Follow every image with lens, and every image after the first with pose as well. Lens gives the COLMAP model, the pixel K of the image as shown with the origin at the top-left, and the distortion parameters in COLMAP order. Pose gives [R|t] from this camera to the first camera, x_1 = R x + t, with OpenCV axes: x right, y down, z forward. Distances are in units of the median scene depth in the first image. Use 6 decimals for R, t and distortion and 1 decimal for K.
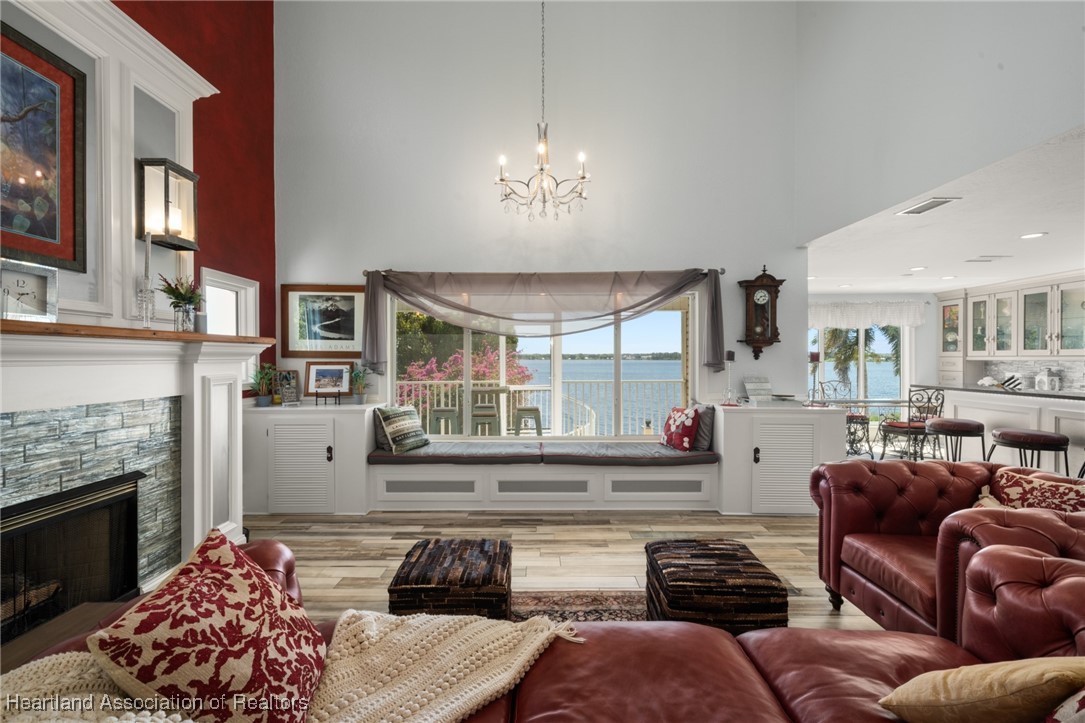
lens RADIAL K [[468.3, 0, 542.5], [0, 468.3, 361.5], [0, 0, 1]] dist [-0.000796, -0.000206]
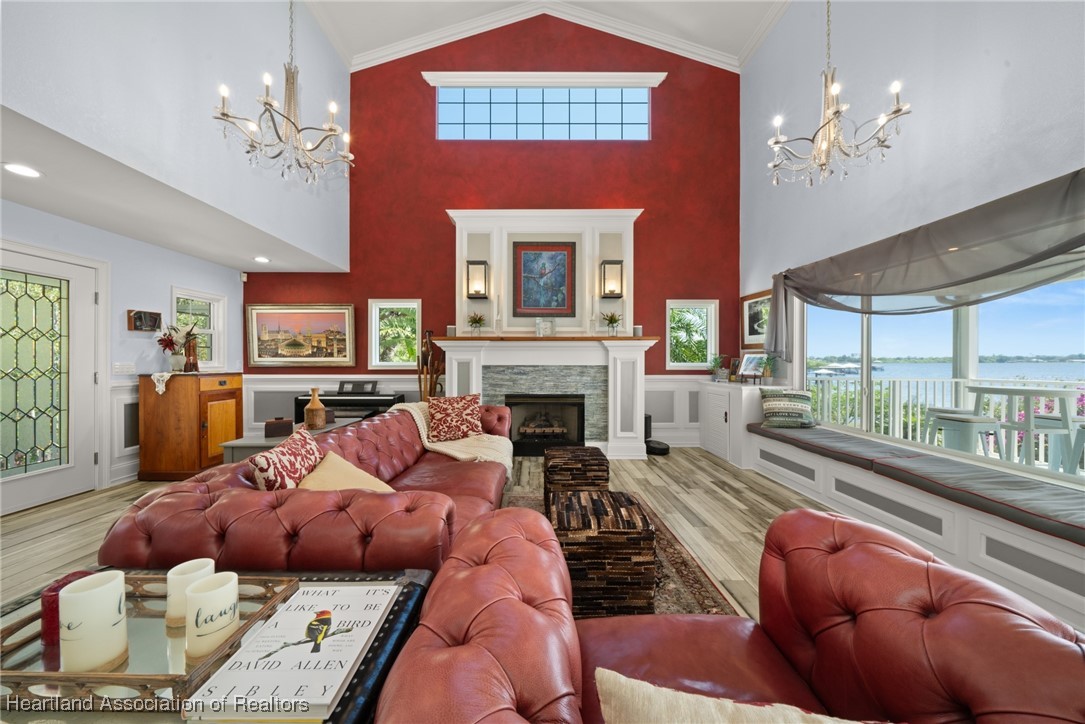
lens RADIAL K [[372.1, 0, 536.4], [0, 372.1, 360.9], [0, 0, 1]] dist [-0.002443, -0.000453]
pose [[0.011743, 0.001109, -0.999930, 0.890740], [-0.008578, 0.999963, 0.001008, 0.048153], [0.999894, 0.008565, 0.011752, 0.596415]]
